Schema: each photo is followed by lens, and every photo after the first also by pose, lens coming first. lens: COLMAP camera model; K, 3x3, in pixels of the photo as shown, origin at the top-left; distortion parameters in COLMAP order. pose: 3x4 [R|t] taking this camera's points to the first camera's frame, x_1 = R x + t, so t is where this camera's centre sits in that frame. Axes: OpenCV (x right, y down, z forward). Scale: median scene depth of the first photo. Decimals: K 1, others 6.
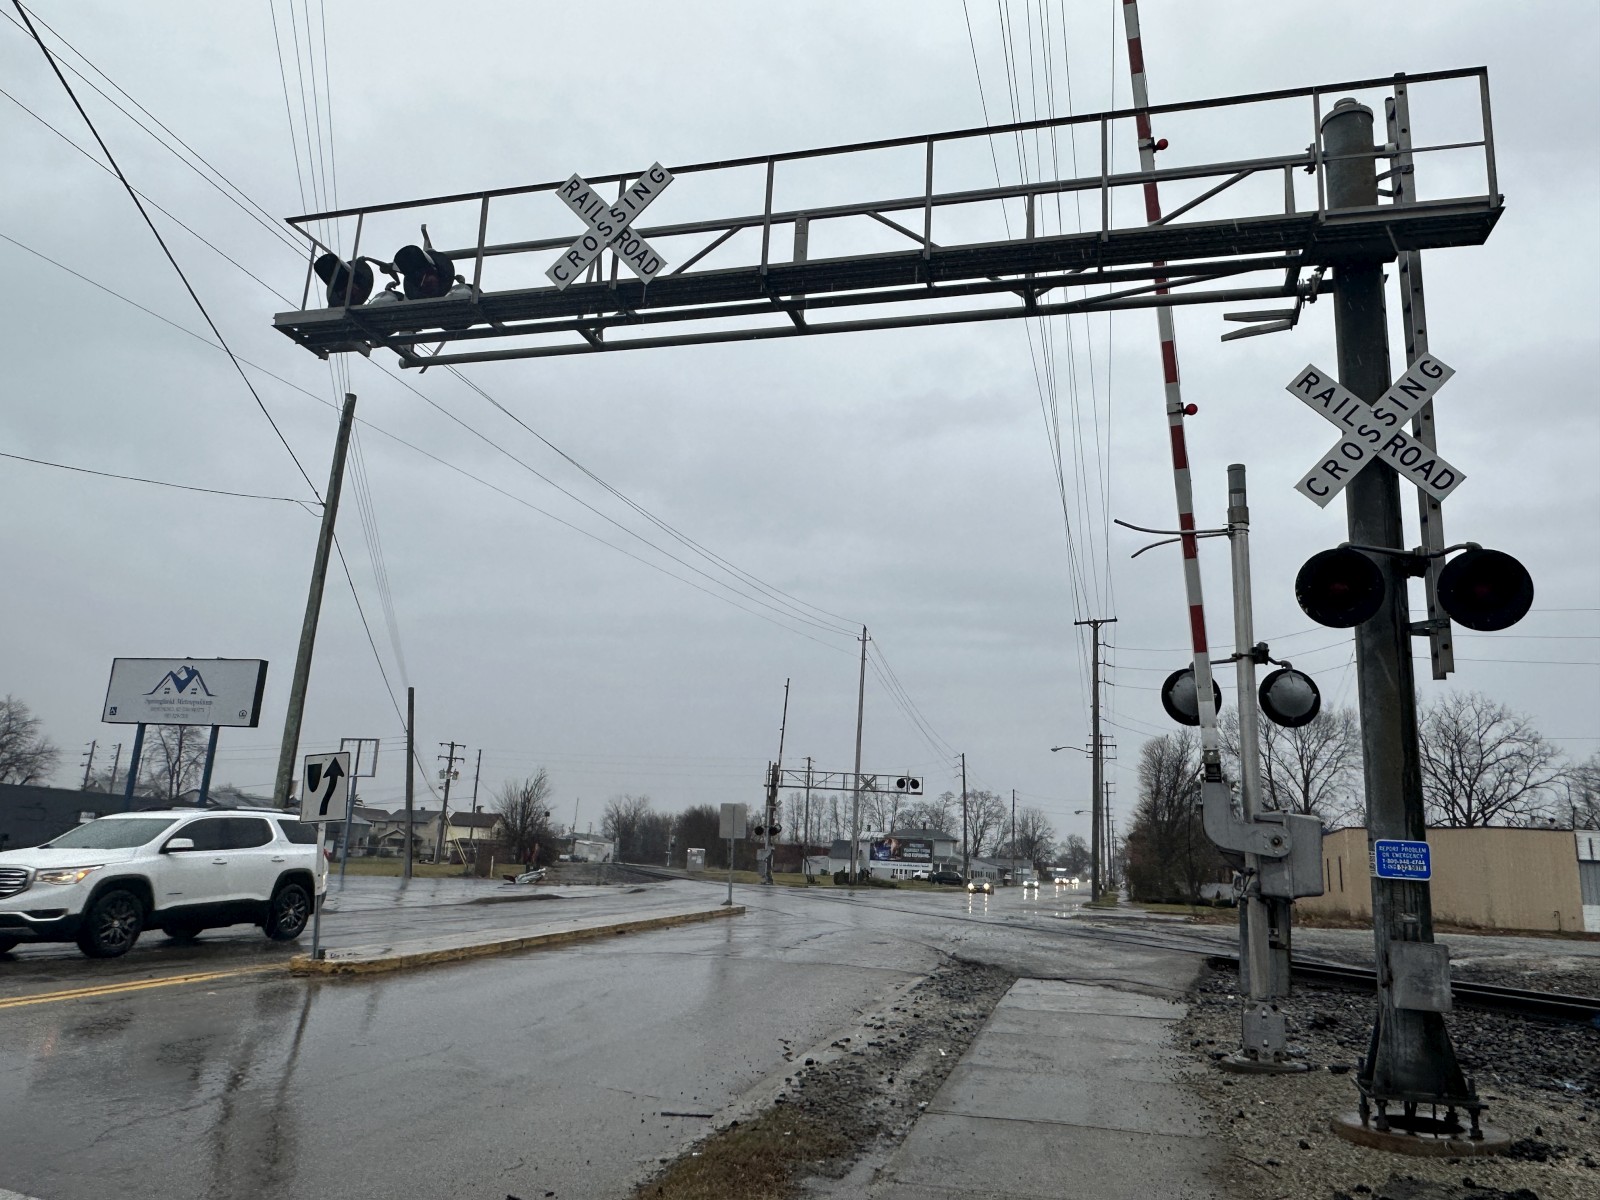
lens RADIAL K [[1134.3, 0, 792.2], [0, 1134.3, 591.6], [0, 0, 1]] dist [-0.001182, 0.002846]
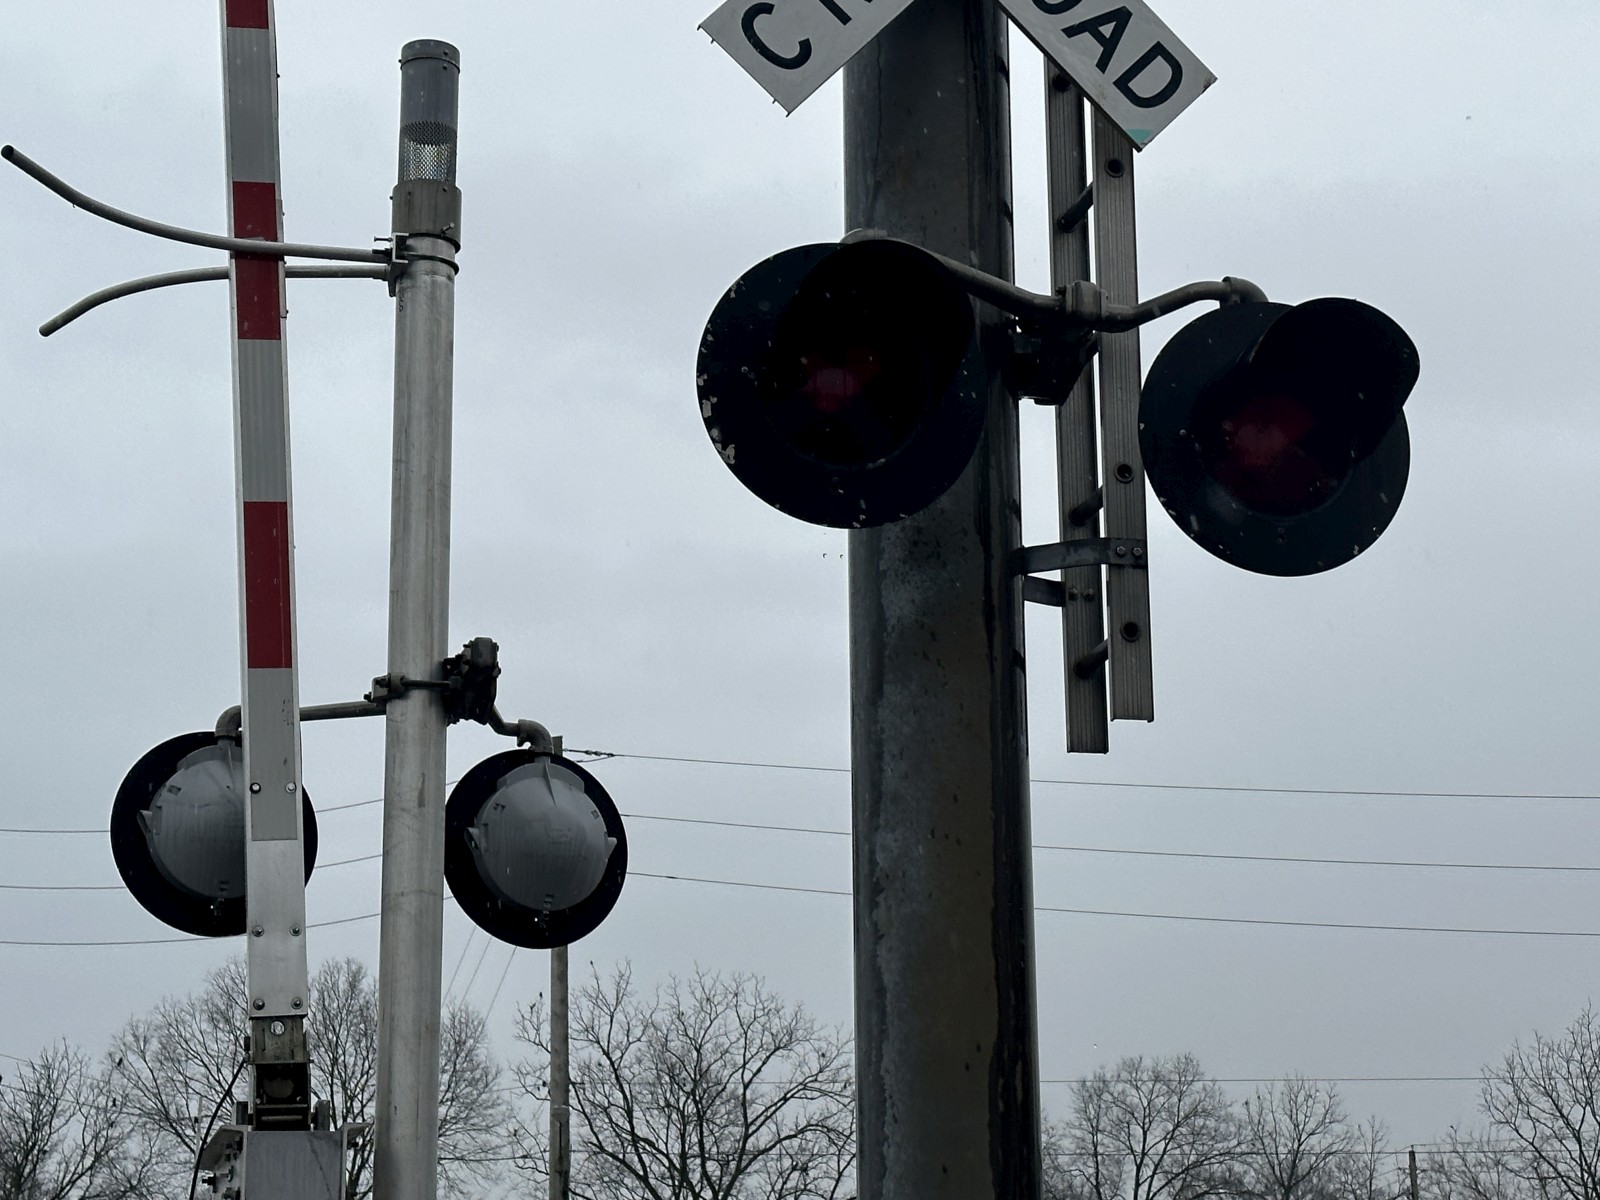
lens RADIAL K [[3091.1, 0, 837.8], [0, 3091.1, 607.0], [0, 0, 1]] dist [0.134065, 0.000000]
pose [[0.836951, 0.090580, 0.539730, 0.060805], [-0.076502, 0.995889, -0.048503, 0.063346], [-0.541905, -0.000696, 0.840440, 0.272387]]
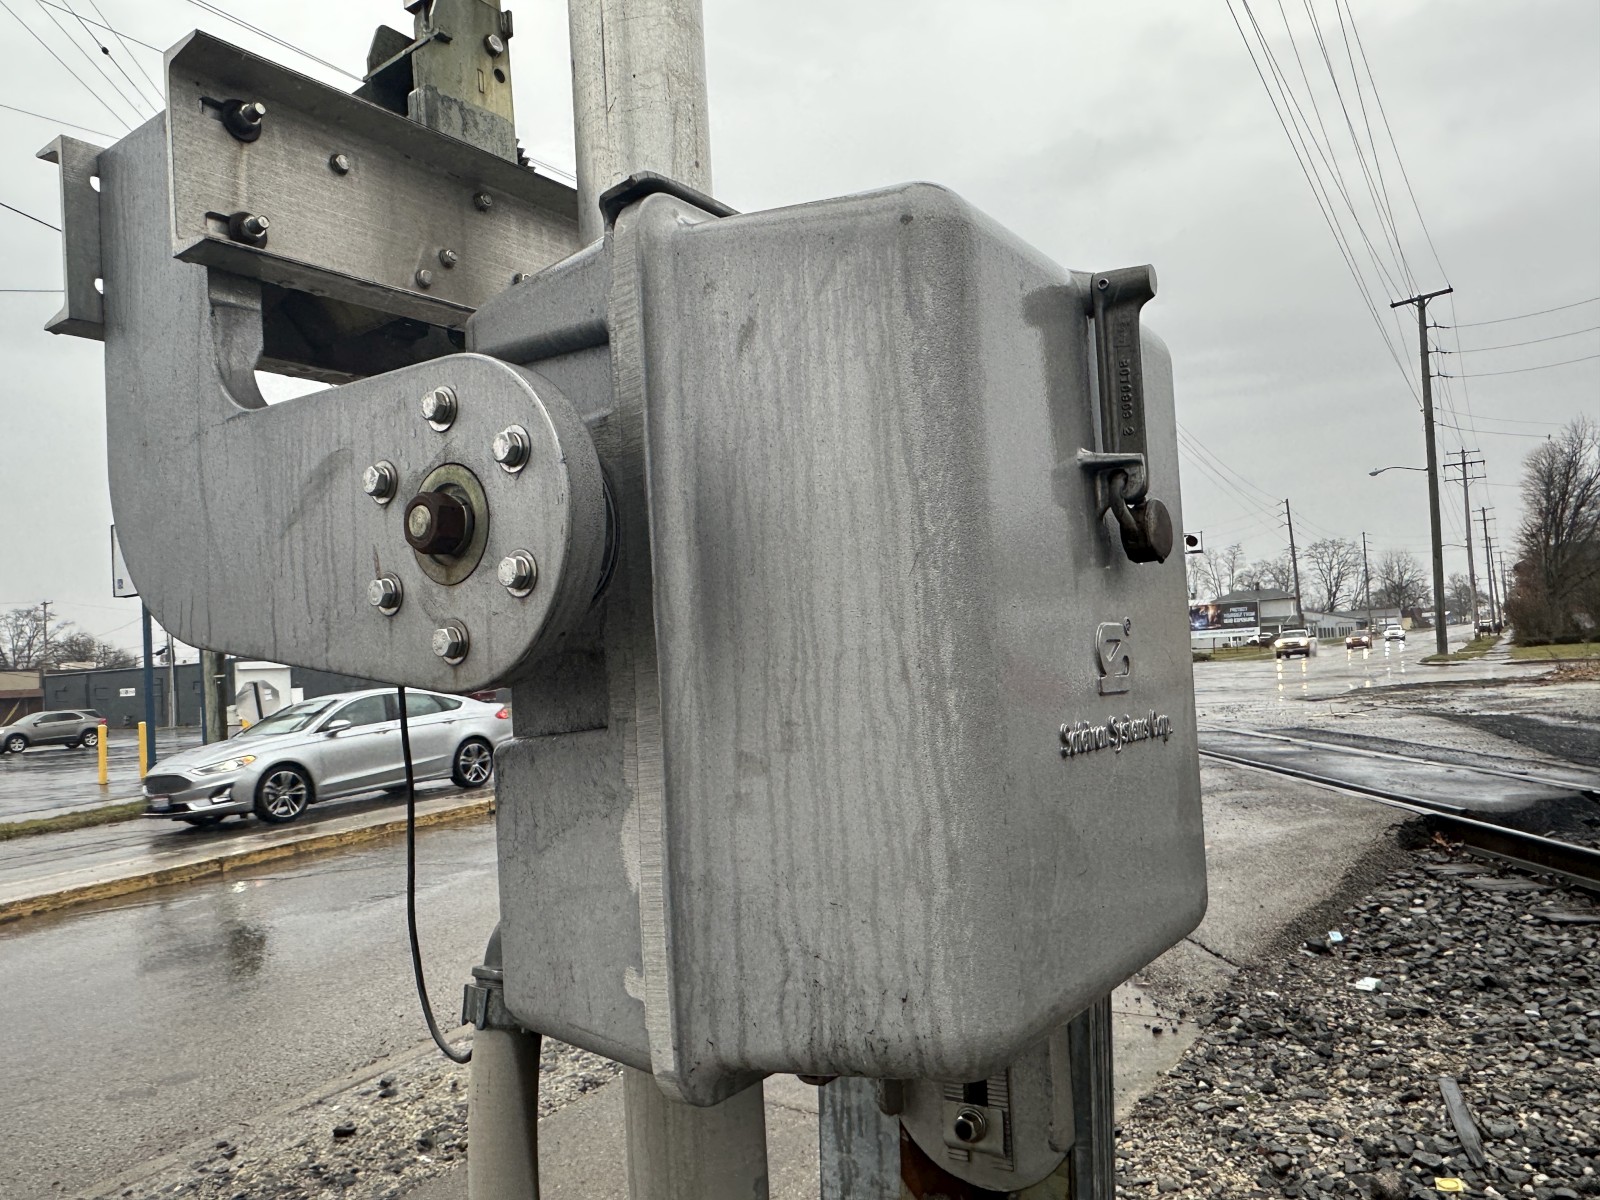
lens RADIAL K [[1134.3, 0, 794.8], [0, 1134.3, 617.0], [0, 0, 1]] dist [-0.001182, 0.002846]
pose [[0.949062, -0.117178, -0.292490, 0.383932], [0.172730, 0.969848, 0.171925, 0.177353], [0.263525, -0.213689, 0.940687, 0.747320]]
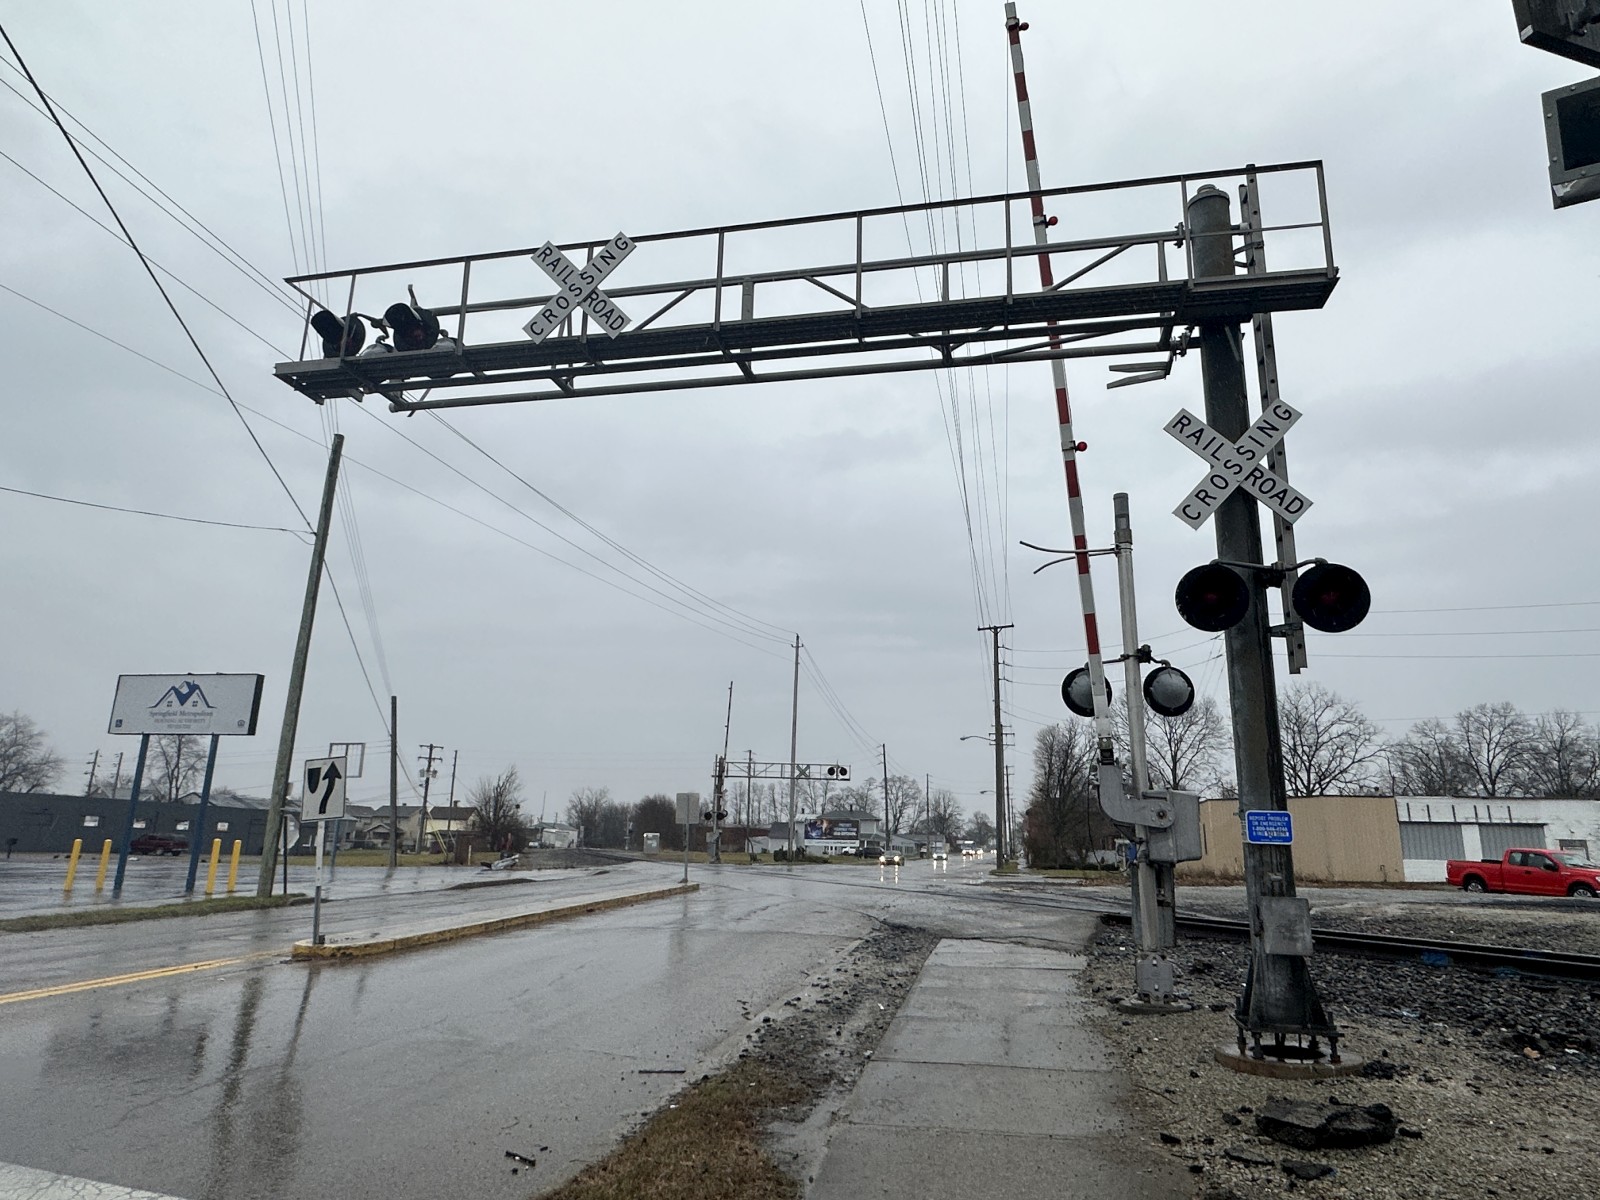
lens RADIAL K [[990.6, 0, 796.5], [0, 990.6, 591.9], [0, 0, 1]] dist [-0.000210, 0.000654]
pose [[0.997803, -0.013043, 0.064954, -0.011403], [0.013885, 0.999825, -0.012525, -0.001823], [-0.064780, 0.013399, 0.997810, -0.000336]]
